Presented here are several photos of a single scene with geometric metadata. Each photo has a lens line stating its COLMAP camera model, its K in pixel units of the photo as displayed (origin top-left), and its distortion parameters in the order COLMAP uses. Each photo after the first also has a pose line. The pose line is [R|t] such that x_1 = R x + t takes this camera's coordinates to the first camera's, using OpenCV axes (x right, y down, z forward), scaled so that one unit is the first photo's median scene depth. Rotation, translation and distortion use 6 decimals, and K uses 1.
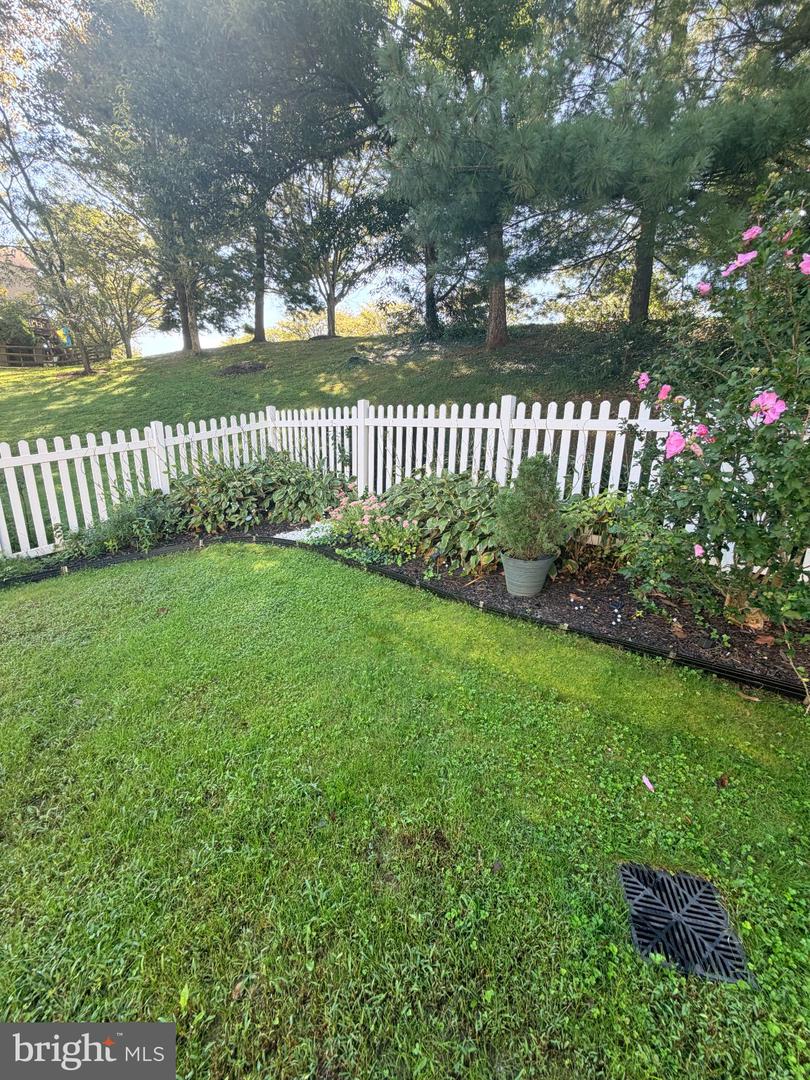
lens RADIAL K [[432.1, 0, 403.2], [0, 432.1, 546.6], [0, 0, 1]] dist [-0.000809, -0.000456]
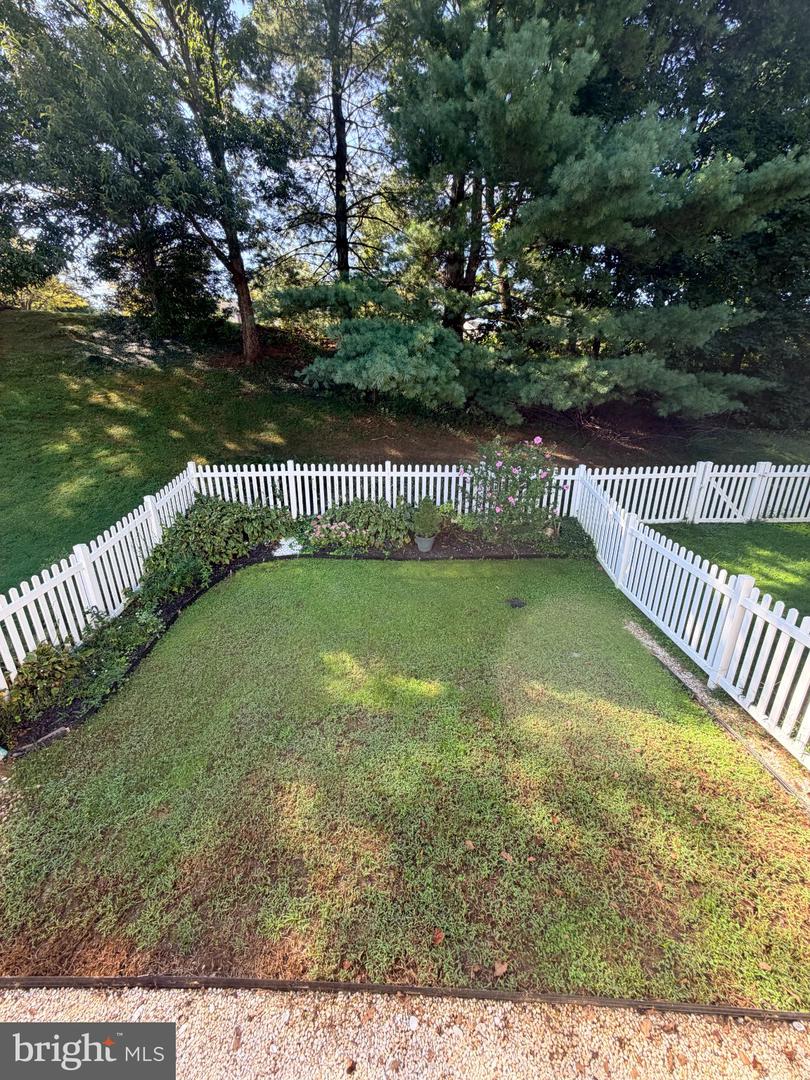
lens RADIAL K [[432.1, 0, 403.6], [0, 432.1, 539.7], [0, 0, 1]] dist [-0.000809, -0.000456]
pose [[0.763596, -0.235399, 0.601255, -1.036071], [0.179816, 0.971865, 0.152131, -0.280931], [-0.620151, -0.008052, 0.784441, -0.689786]]
